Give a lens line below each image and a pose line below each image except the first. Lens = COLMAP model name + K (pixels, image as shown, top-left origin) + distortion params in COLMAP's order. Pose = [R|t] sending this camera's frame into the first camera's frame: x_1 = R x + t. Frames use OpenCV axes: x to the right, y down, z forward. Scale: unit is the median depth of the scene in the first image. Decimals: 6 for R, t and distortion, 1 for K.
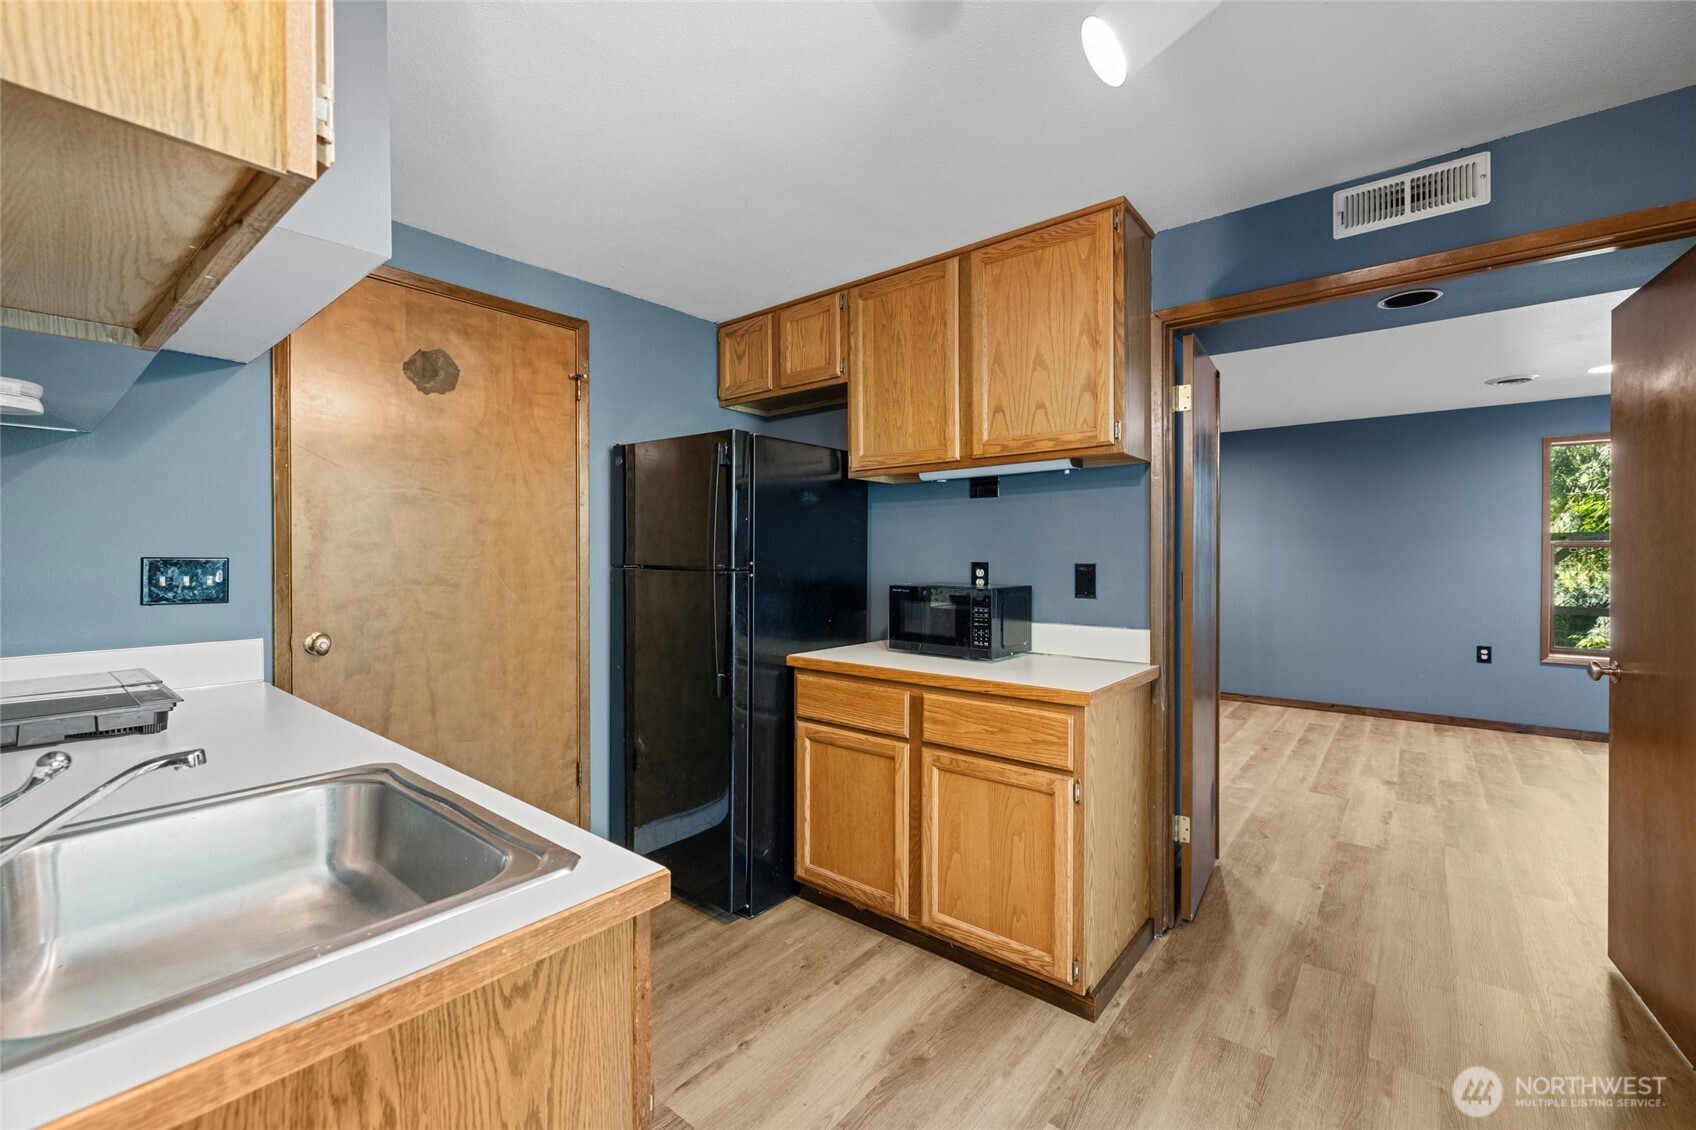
lens RADIAL K [[709.7, 0, 843.4], [0, 709.7, 554.9], [0, 0, 1]] dist [-0.001472, 0.000338]
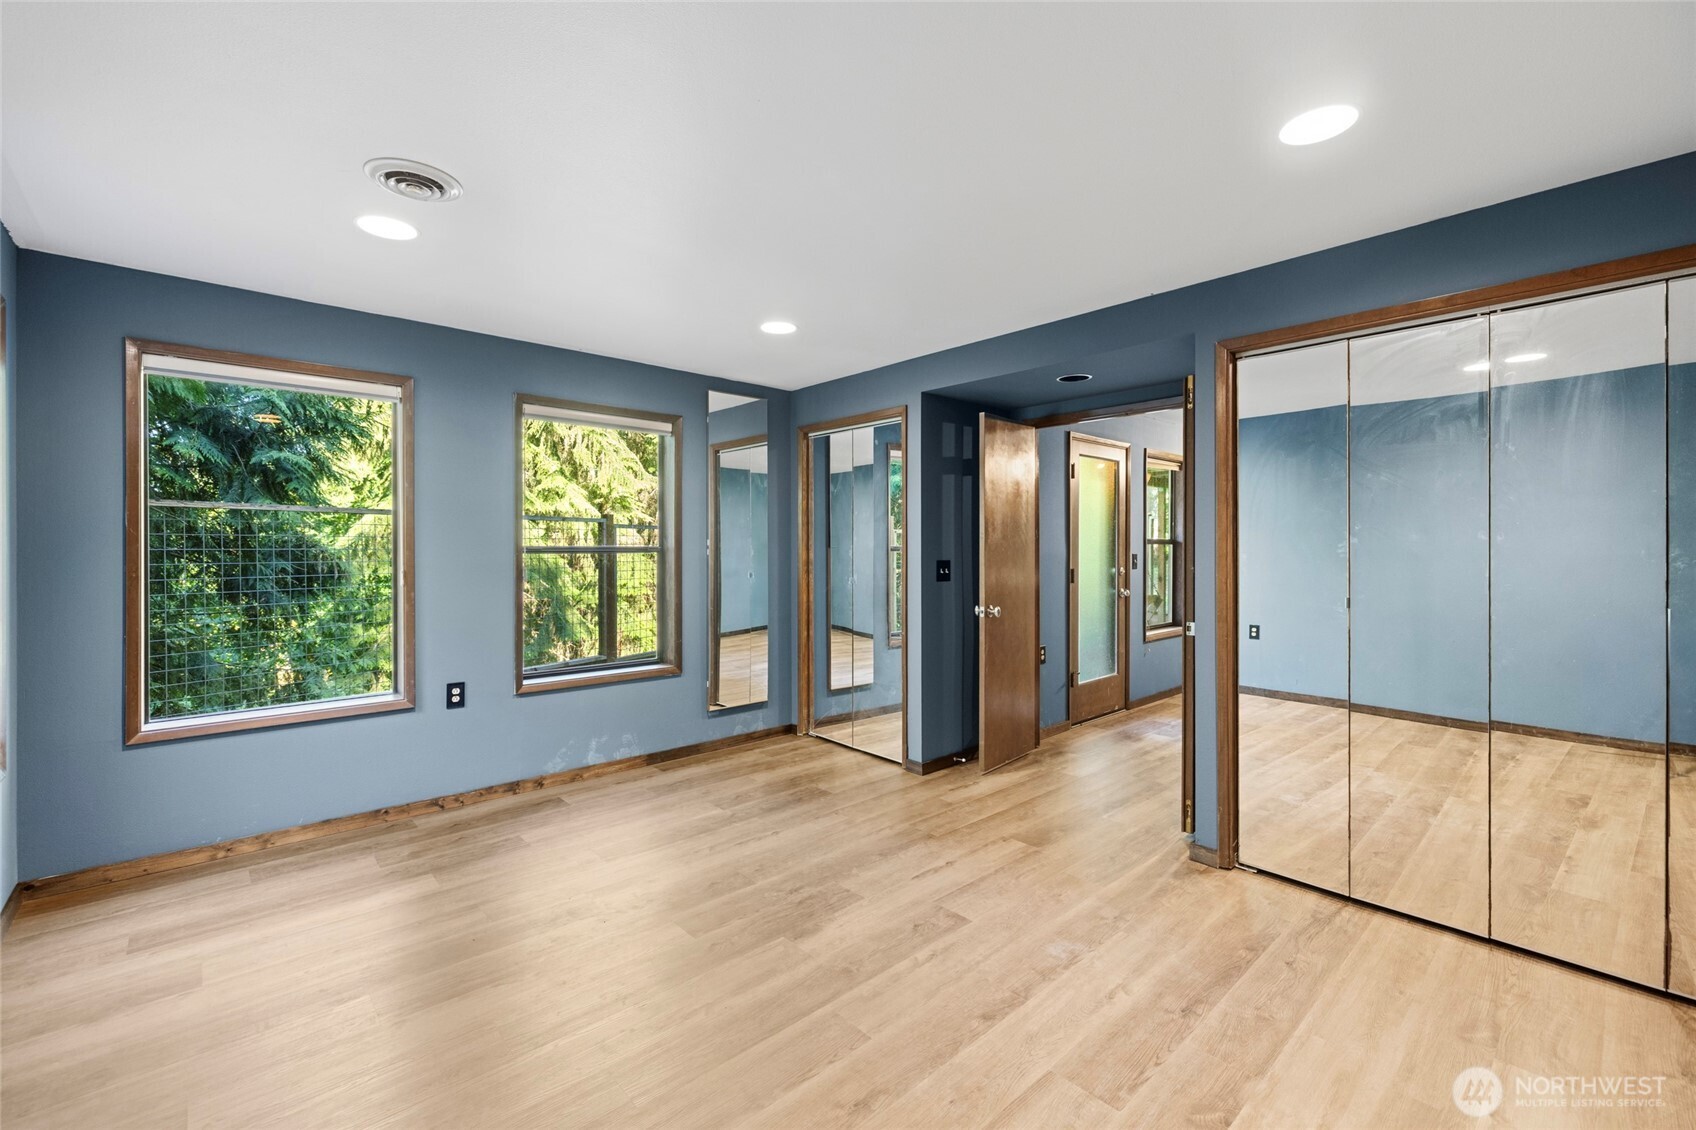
lens RADIAL K [[709.7, 0, 848.3], [0, 709.7, 556.0], [0, 0, 1]] dist [-0.001472, 0.000338]
pose [[-0.988123, 0.003735, 0.153617, 0.349539], [0.005274, 0.999940, 0.009608, 0.002039], [-0.153571, 0.010304, -0.988084, 0.856412]]
